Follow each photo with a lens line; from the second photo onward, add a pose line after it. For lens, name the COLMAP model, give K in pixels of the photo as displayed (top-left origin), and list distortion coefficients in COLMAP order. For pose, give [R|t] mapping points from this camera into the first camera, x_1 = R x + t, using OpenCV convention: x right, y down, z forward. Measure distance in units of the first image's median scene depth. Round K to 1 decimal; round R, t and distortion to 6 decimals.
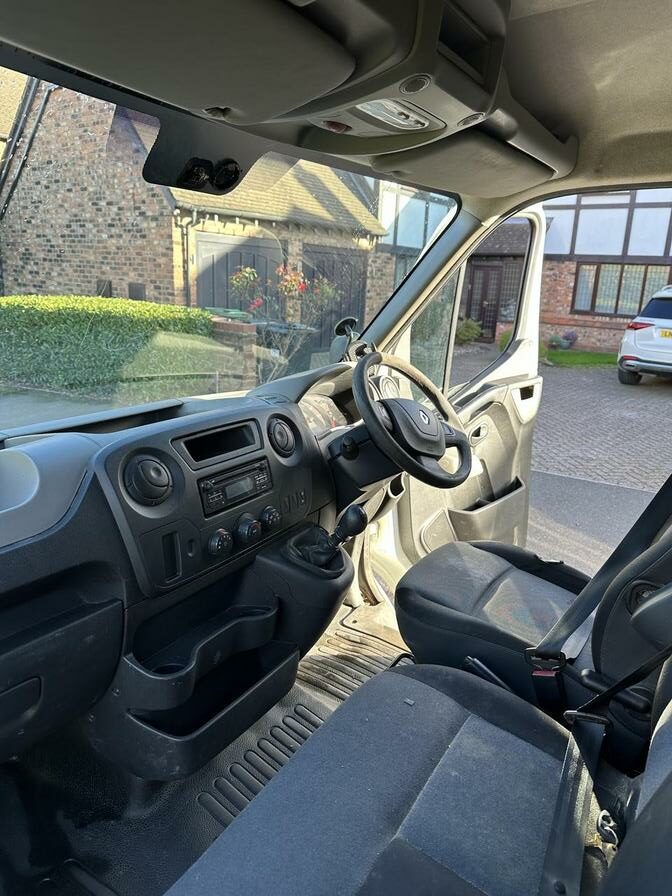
lens RADIAL K [[631.7, 0, 358.6], [0, 631.7, 448.0], [0, 0, 1]] dist [0.003947, -0.048371]
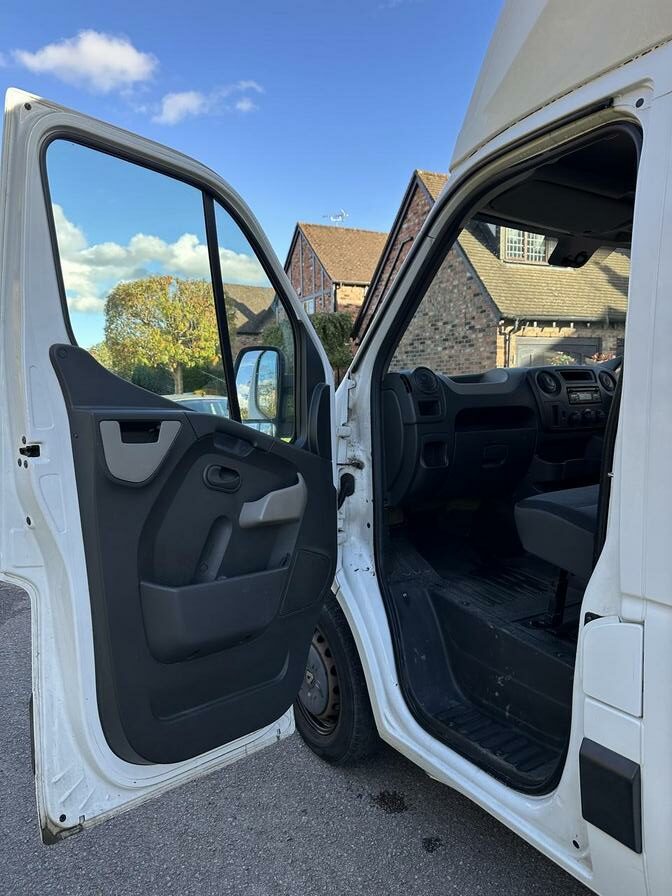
lens RADIAL K [[615.7, 0, 331.6], [0, 615.7, 452.7], [0, 0, 1]] dist [0.095925, -0.134757]
pose [[0.871640, -0.001189, -0.490145, 0.010701], [-0.081148, 0.985847, -0.146699, 0.068400], [0.483382, 0.167643, 0.859207, -0.130442]]
